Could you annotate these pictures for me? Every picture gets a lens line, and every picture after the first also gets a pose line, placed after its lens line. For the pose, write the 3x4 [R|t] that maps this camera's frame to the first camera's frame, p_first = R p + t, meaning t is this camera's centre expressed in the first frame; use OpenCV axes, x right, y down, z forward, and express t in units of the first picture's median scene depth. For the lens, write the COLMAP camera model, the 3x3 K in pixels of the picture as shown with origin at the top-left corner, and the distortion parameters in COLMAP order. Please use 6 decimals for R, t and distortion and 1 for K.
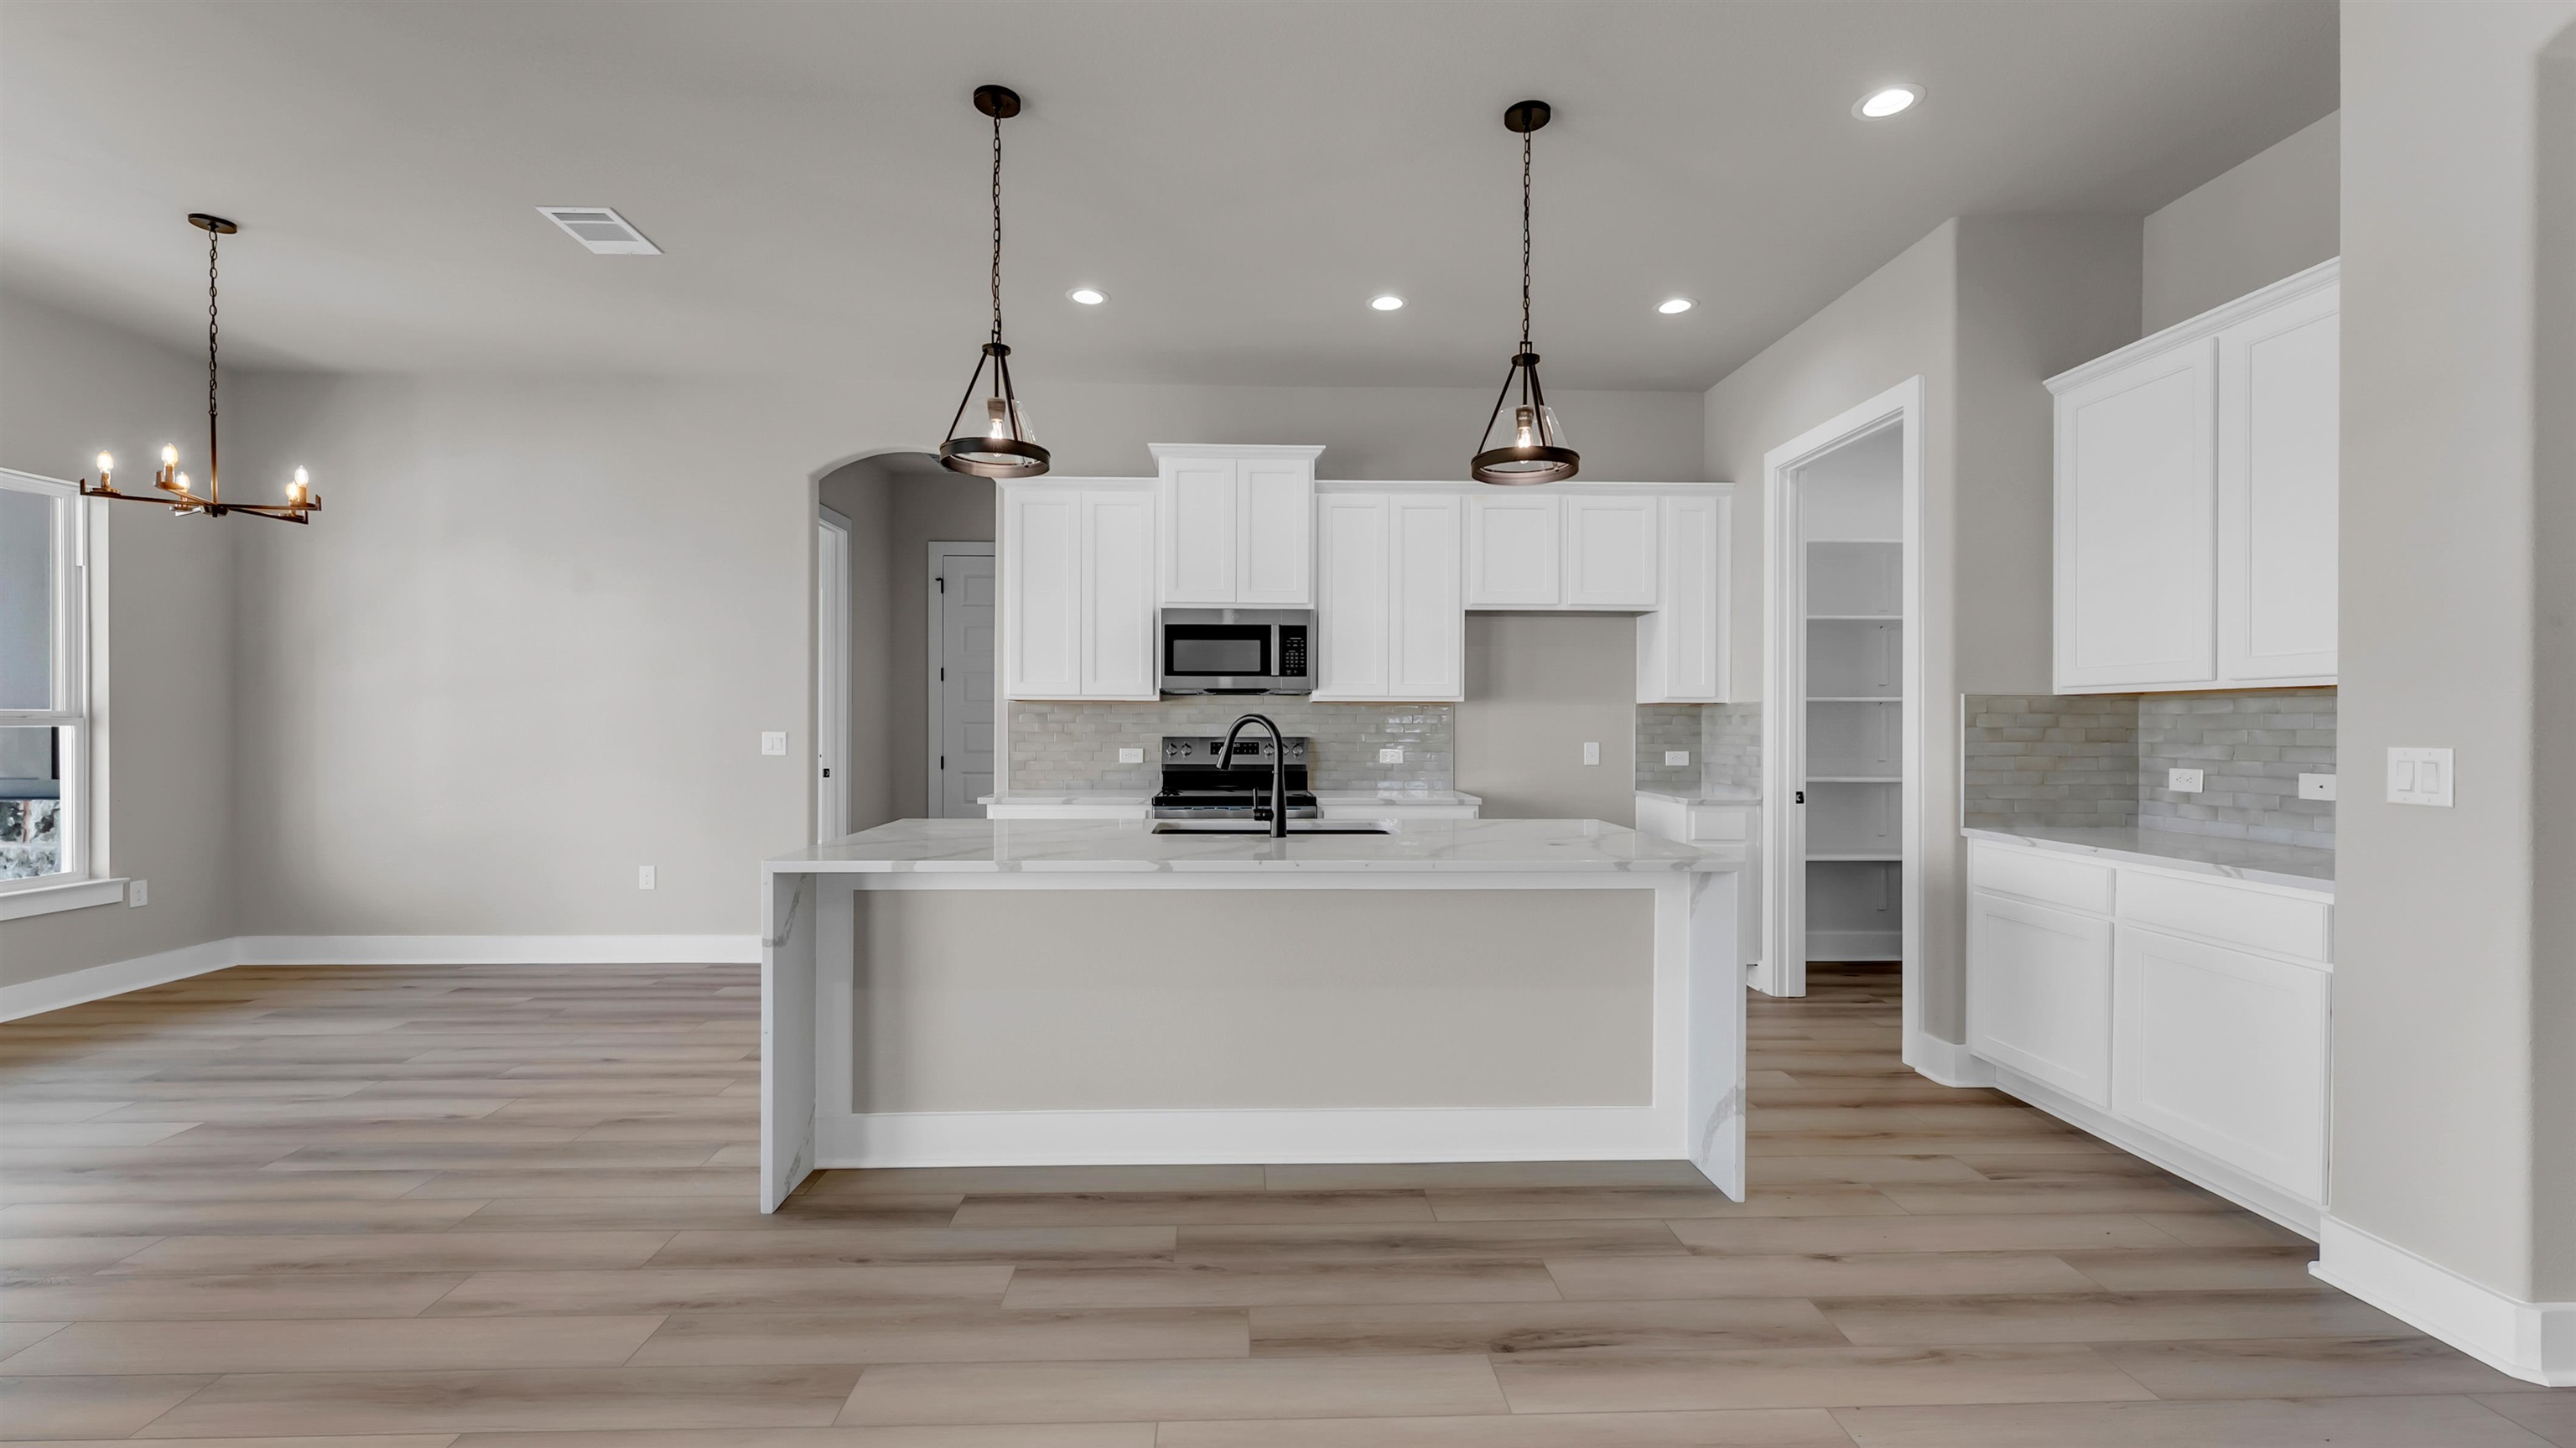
lens RADIAL K [[1022.0, 0, 1271.9], [0, 1022.0, 729.3], [0, 0, 1]] dist [0.001033, 0.000117]
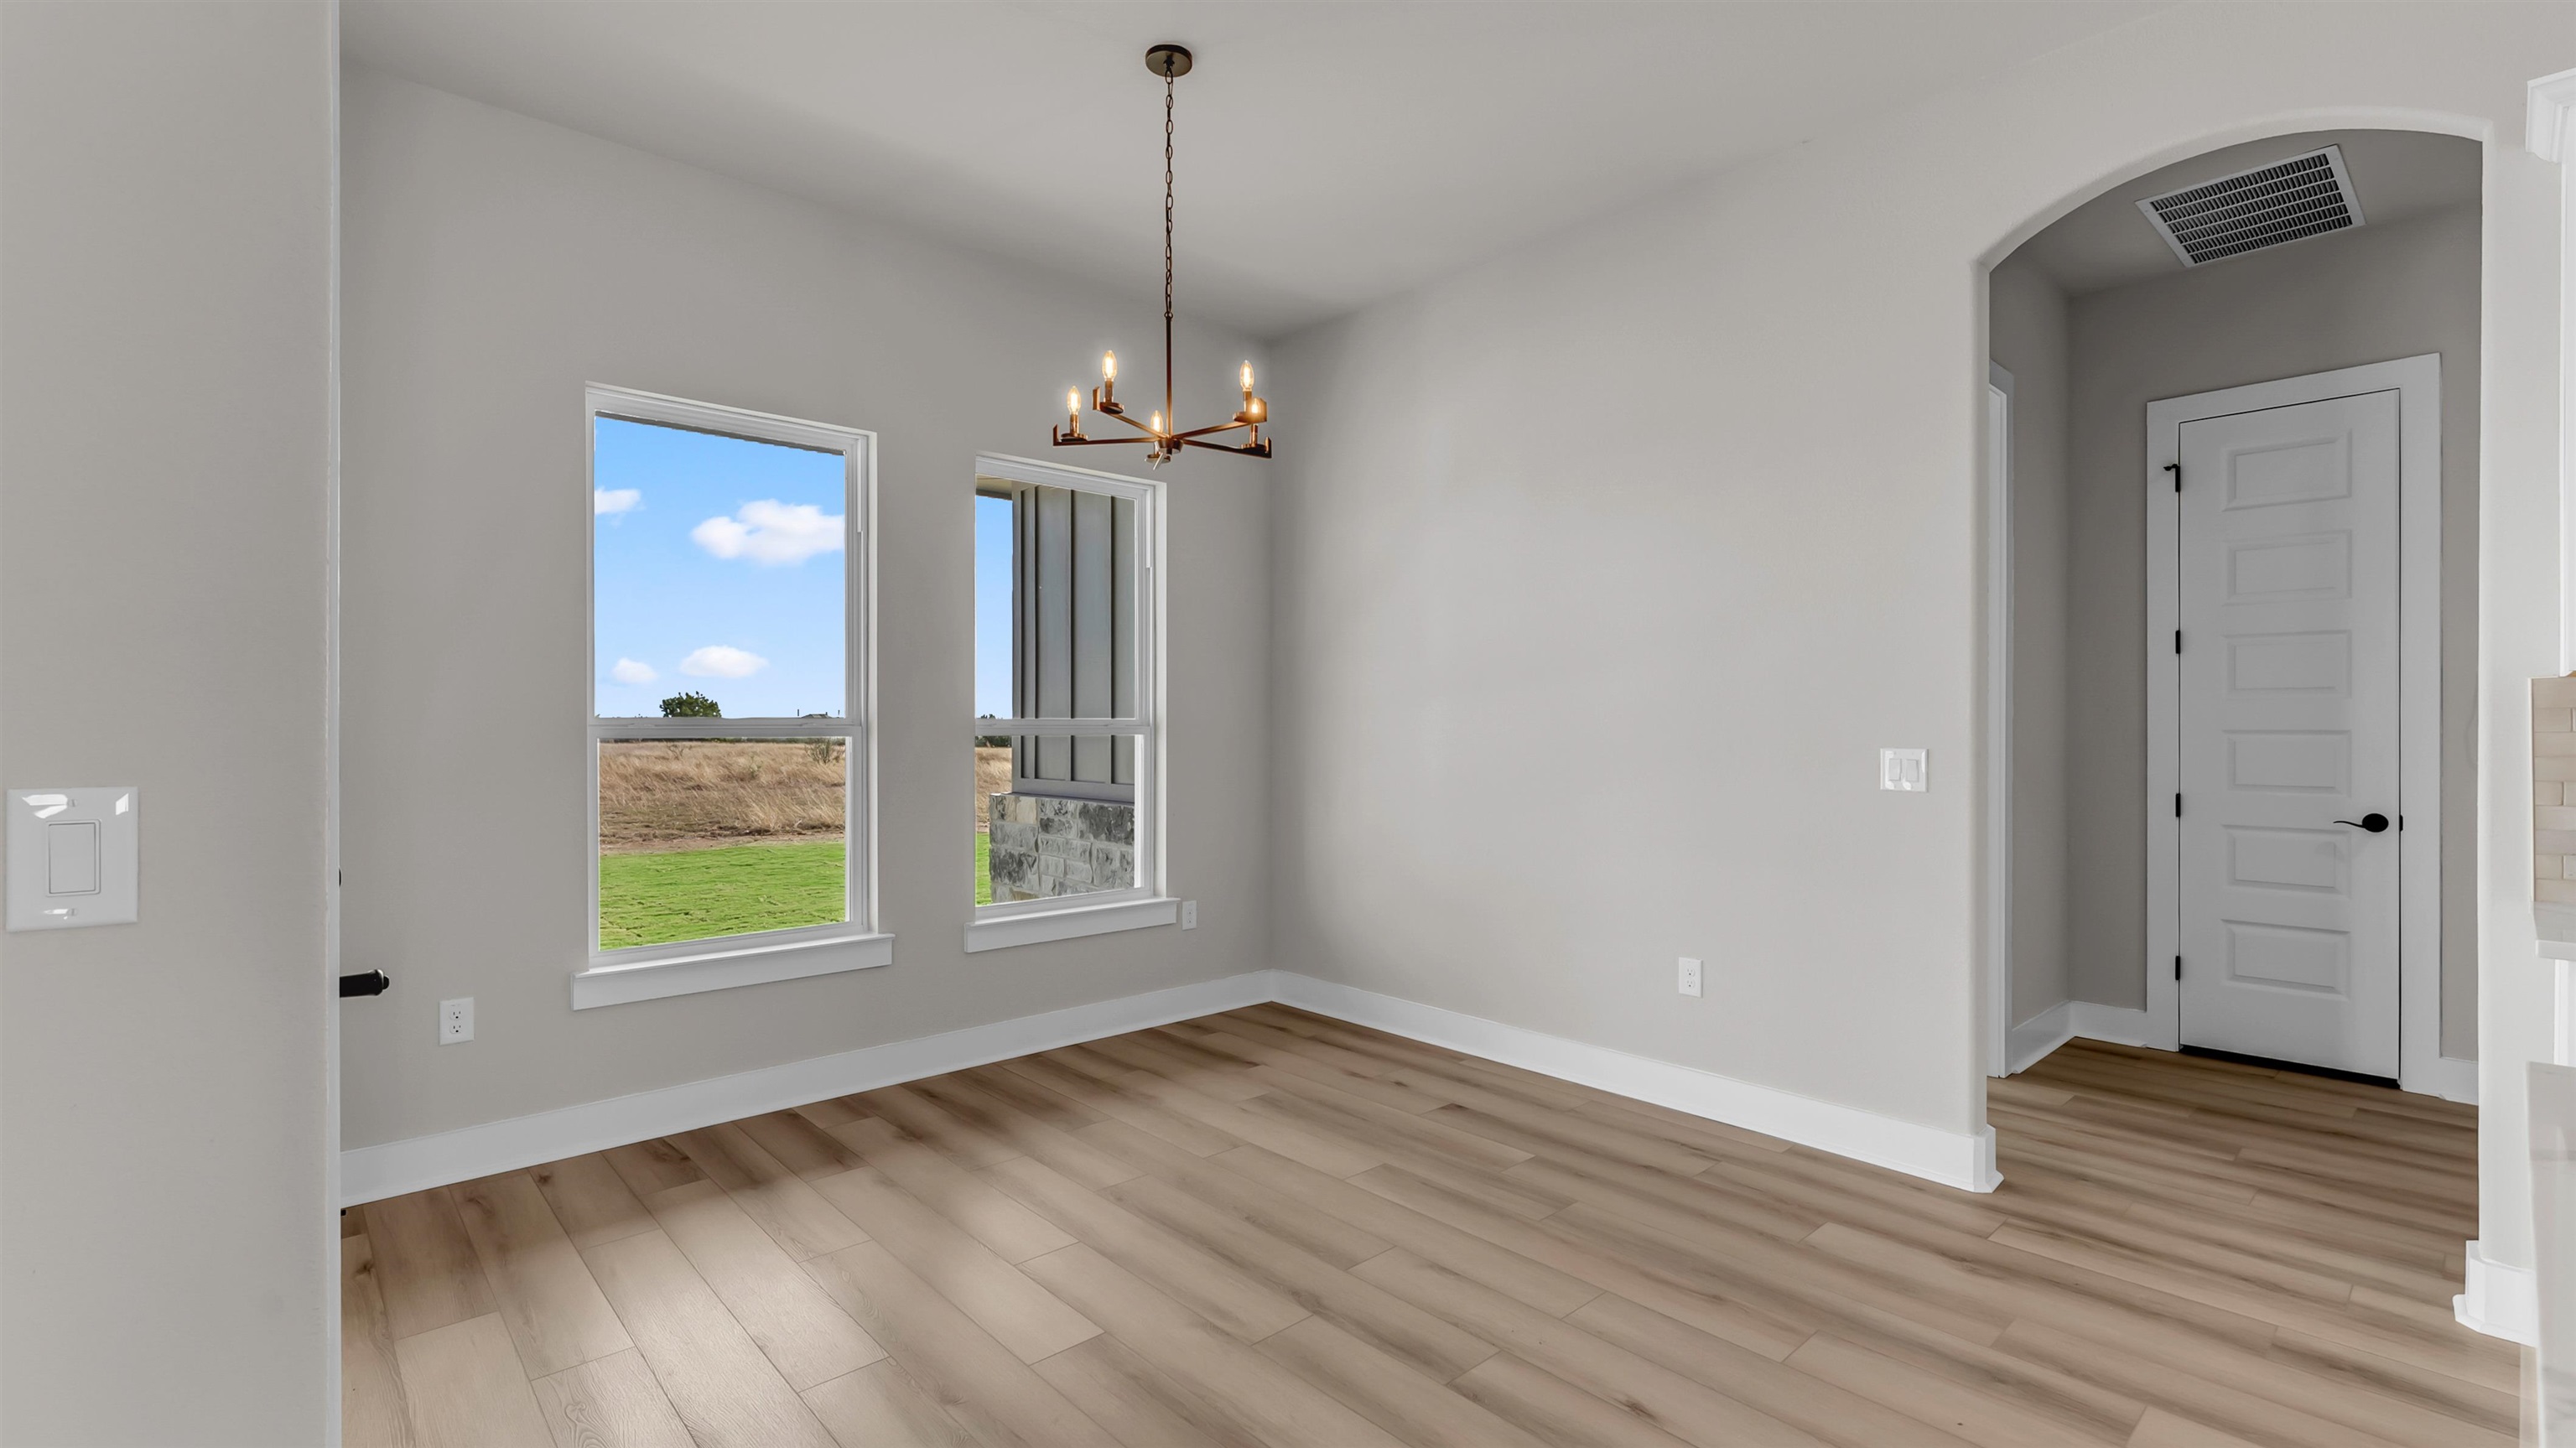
lens RADIAL K [[1126.0, 0, 1269.6], [0, 1126.0, 724.5], [0, 0, 1]] dist [-0.000023, 0.000103]
pose [[0.631976, -0.003610, -0.774979, -0.275826], [-0.004538, 0.999955, -0.008358, -0.004595], [0.774975, 0.008799, 0.631931, 0.419801]]
